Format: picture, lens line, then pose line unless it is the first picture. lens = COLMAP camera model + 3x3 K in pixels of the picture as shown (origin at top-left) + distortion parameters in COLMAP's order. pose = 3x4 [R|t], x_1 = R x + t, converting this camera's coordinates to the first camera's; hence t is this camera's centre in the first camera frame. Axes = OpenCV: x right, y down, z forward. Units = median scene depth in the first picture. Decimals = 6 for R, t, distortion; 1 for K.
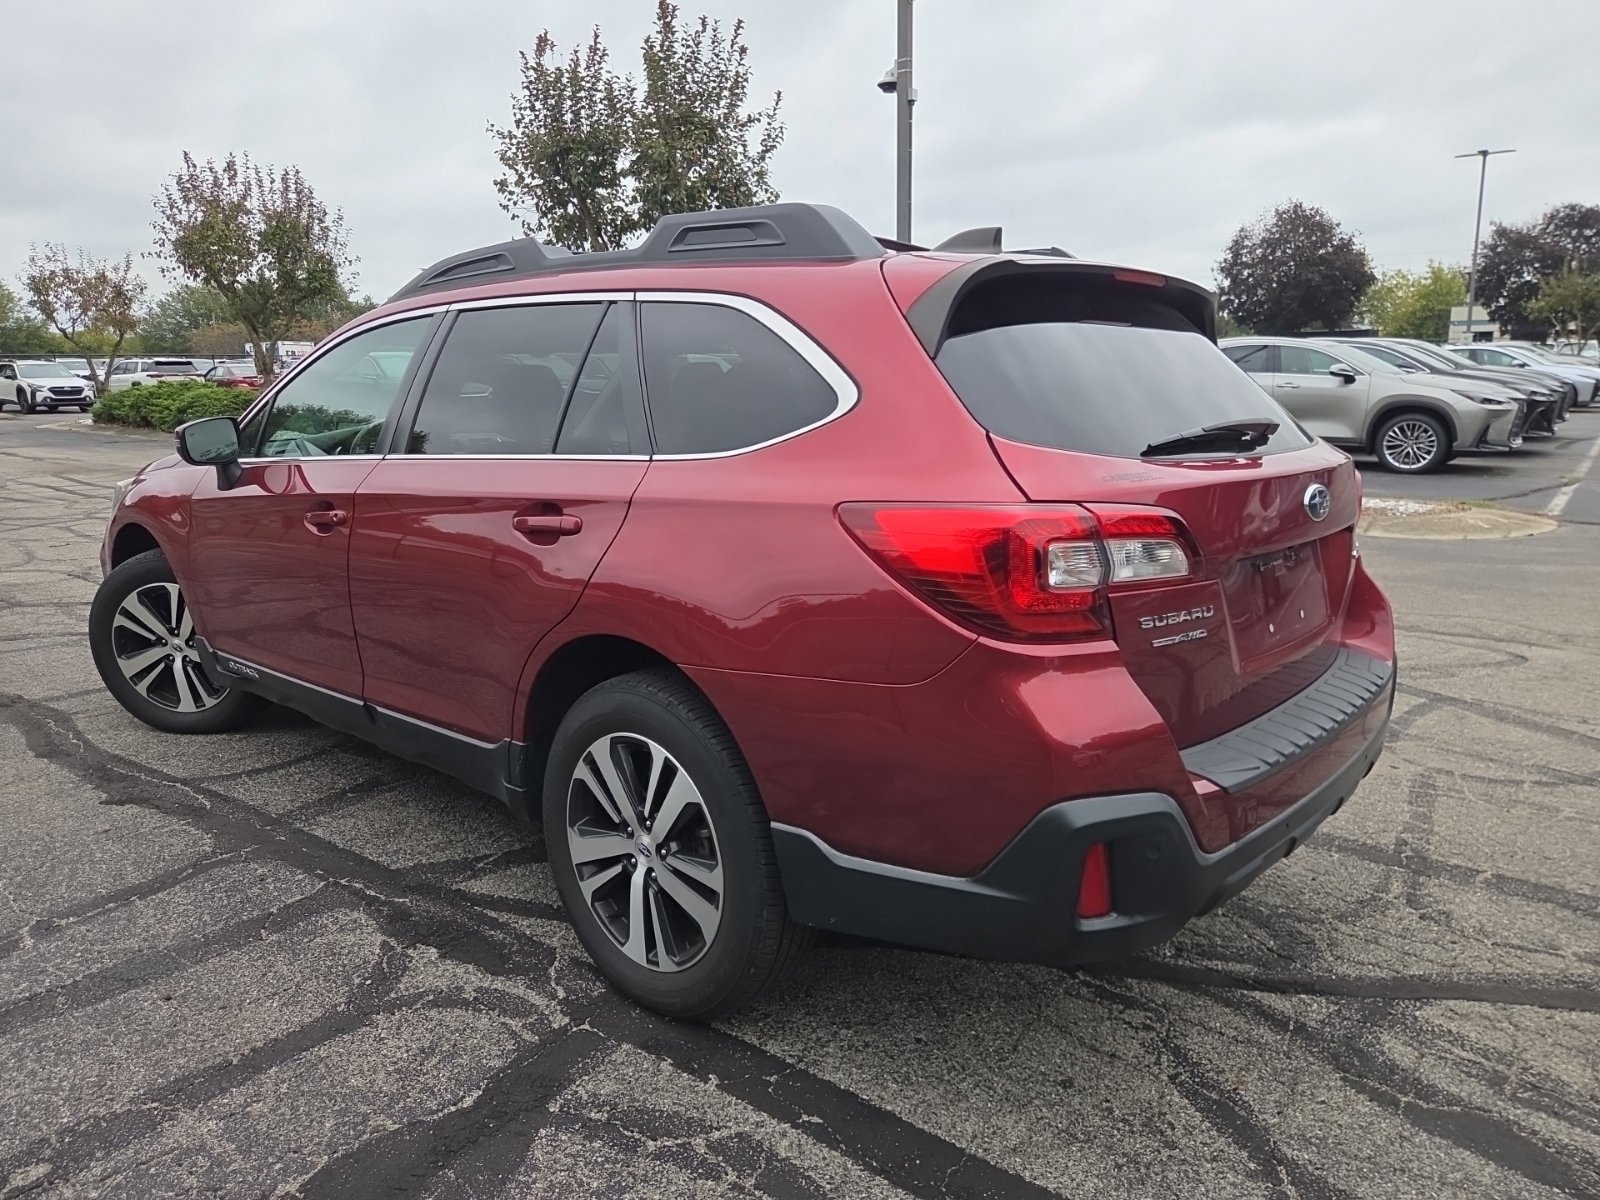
lens RADIAL K [[1067.7, 0, 800.0], [0, 1067.7, 600.0], [0, 0, 1]] dist [0.061615, -0.046365]
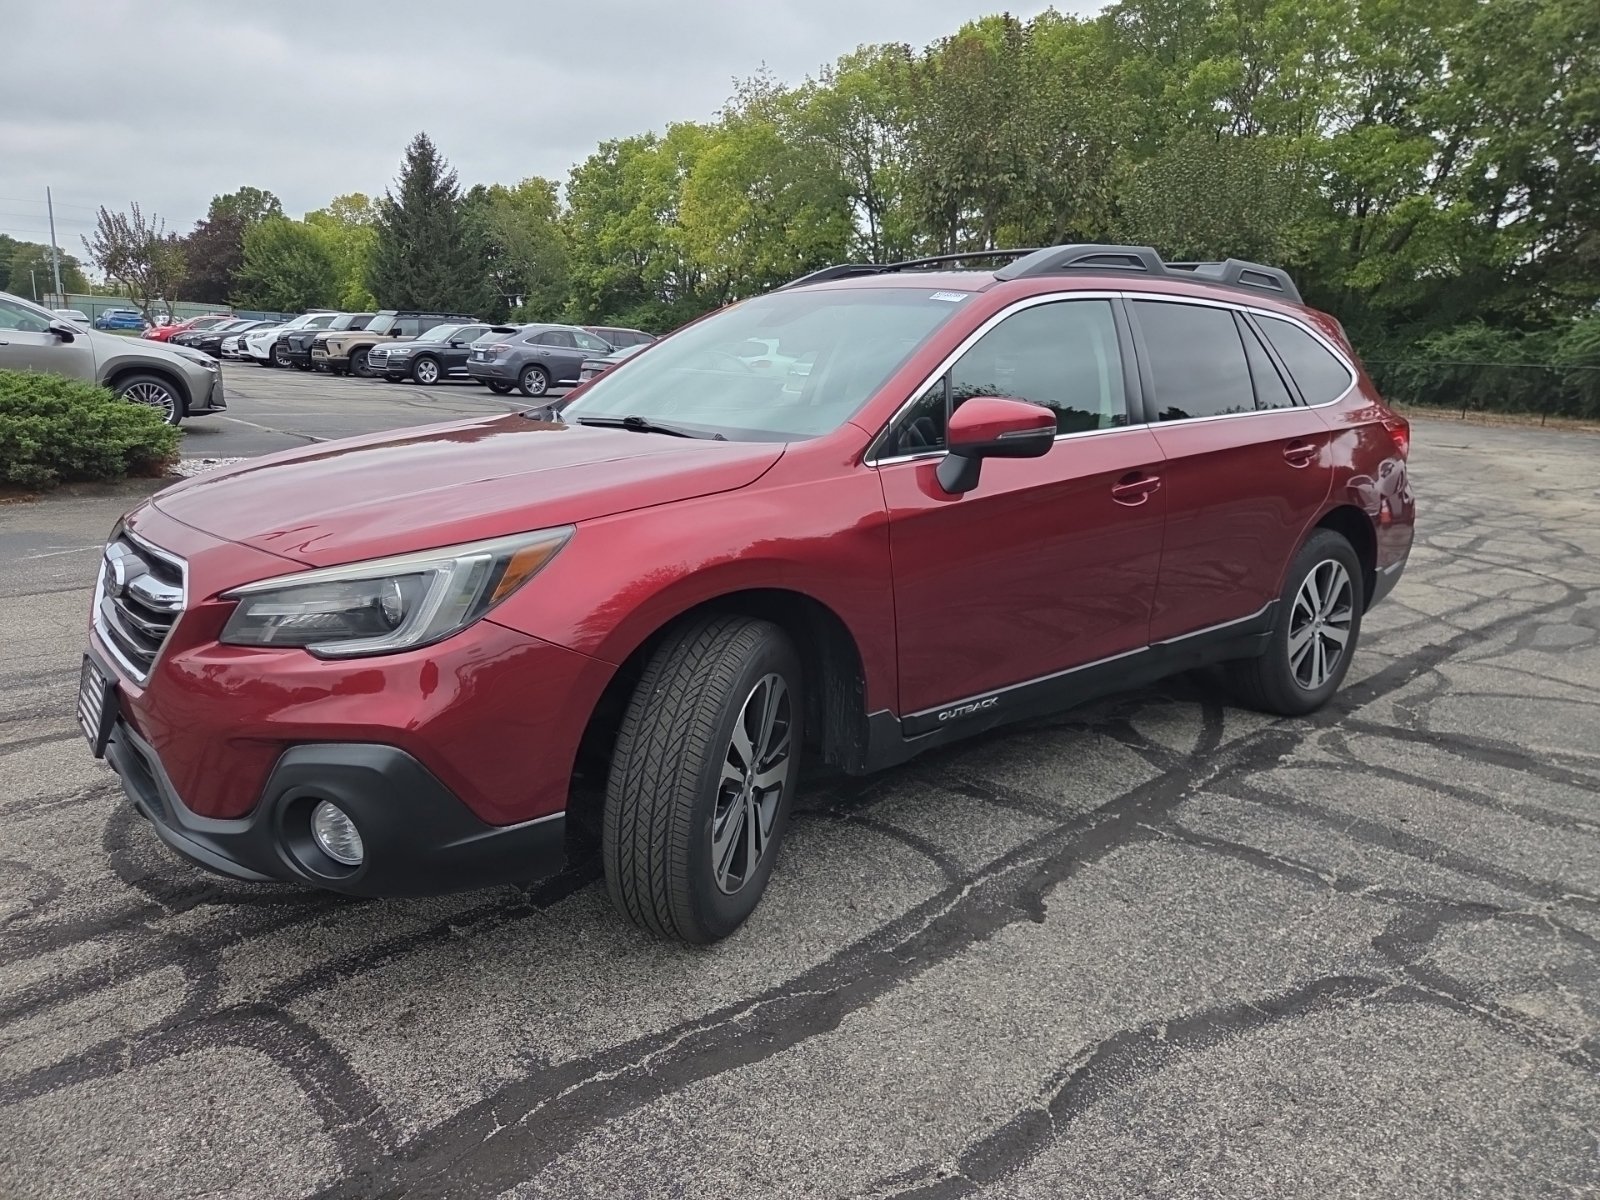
lens RADIAL K [[1054.3, 0, 796.4], [0, 1054.3, 616.5], [0, 0, 1]] dist [0.073674, -0.058307]
pose [[0.149601, -0.221966, 0.963510, -1.127277], [0.169666, 0.965785, 0.196147, -0.160185], [-0.974081, 0.134131, 0.182142, 0.851656]]
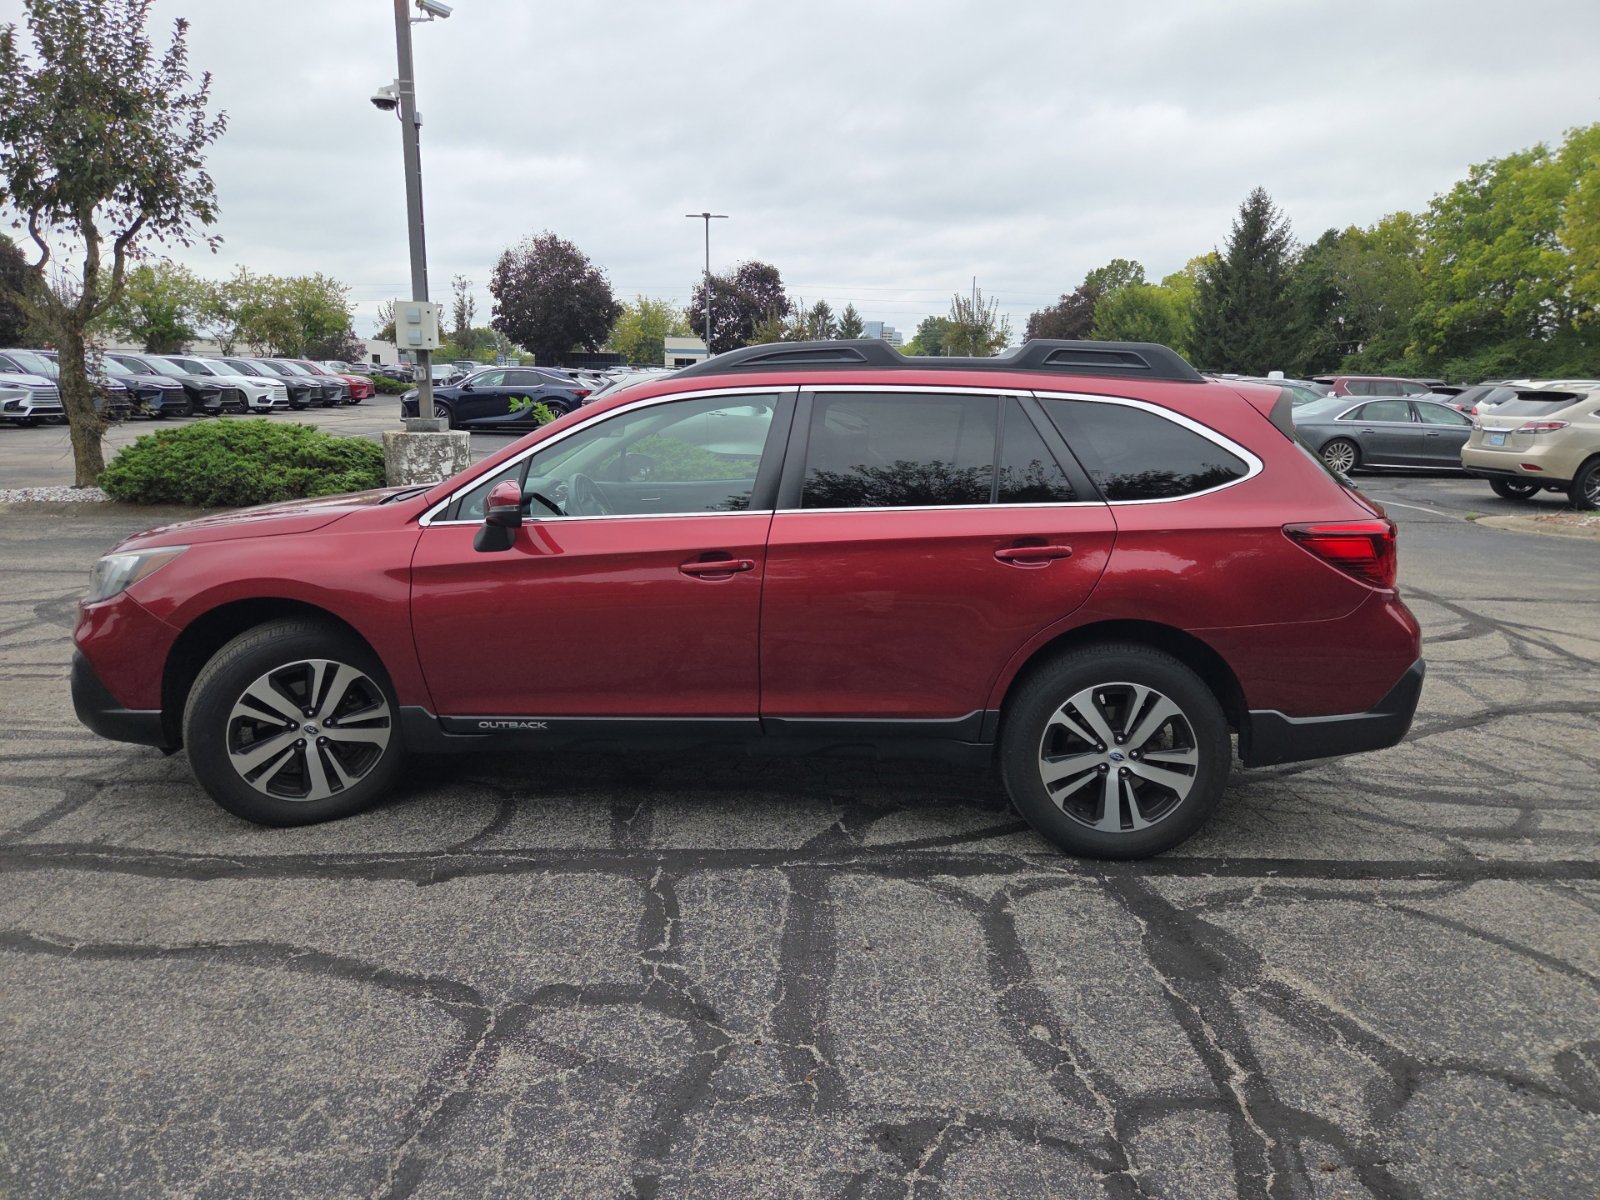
lens RADIAL K [[1054.3, 0, 796.4], [0, 1054.3, 616.5], [0, 0, 1]] dist [0.073674, -0.058307]
pose [[0.783615, -0.110554, 0.611331, -0.790609], [0.105182, 0.993442, 0.044830, -0.047820], [-0.612279, 0.029172, 0.790104, 0.037483]]
